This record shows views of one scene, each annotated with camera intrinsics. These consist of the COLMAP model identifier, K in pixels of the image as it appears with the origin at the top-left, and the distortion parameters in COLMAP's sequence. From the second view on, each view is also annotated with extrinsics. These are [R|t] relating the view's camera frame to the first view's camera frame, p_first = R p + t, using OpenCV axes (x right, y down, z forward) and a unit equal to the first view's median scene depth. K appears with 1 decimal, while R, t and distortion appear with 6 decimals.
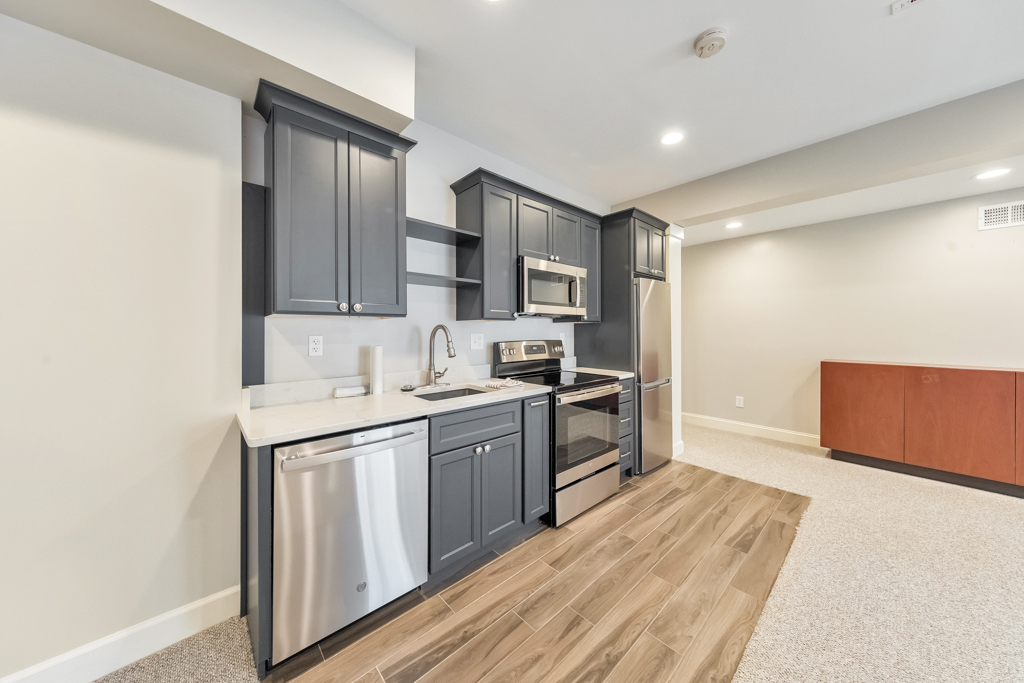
lens RADIAL K [[345.0, 0, 506.1], [0, 345.0, 323.6], [0, 0, 1]] dist [0.000234, -0.000022]
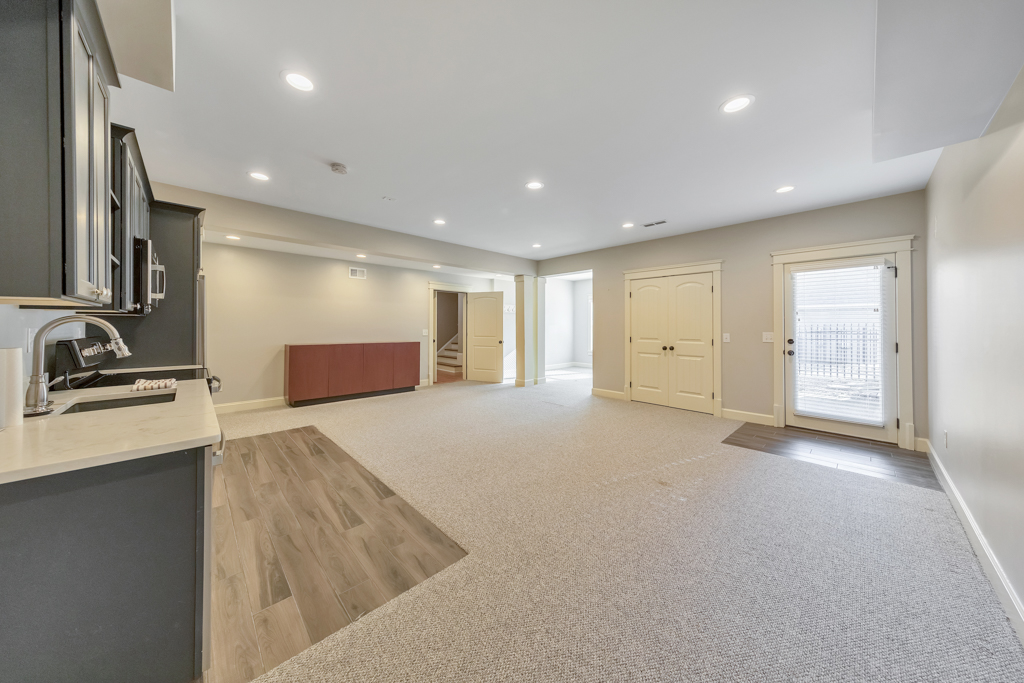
lens RADIAL K [[329.5, 0, 512.7], [0, 329.5, 326.6], [0, 0, 1]] dist [0.000498, 0.000000]
pose [[-0.038148, -0.004867, 0.999260, -0.879785], [-0.021281, 0.999765, 0.004057, -0.006911], [-0.999045, -0.021111, -0.038243, 0.103879]]
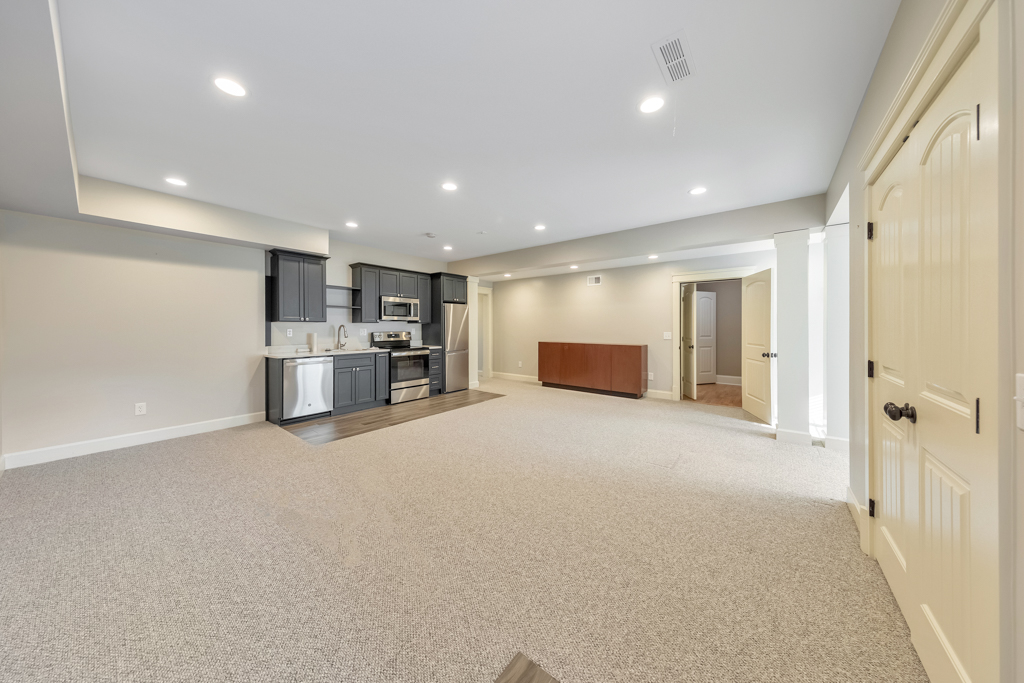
lens RADIAL K [[329.5, 0, 512.7], [0, 329.5, 326.6], [0, 0, 1]] dist [0.000498, 0.000000]
pose [[0.983647, 0.001908, 0.180095, 0.579607], [-0.004740, 0.999872, 0.015300, -0.026187], [-0.180043, -0.015903, 0.983530, -1.533140]]
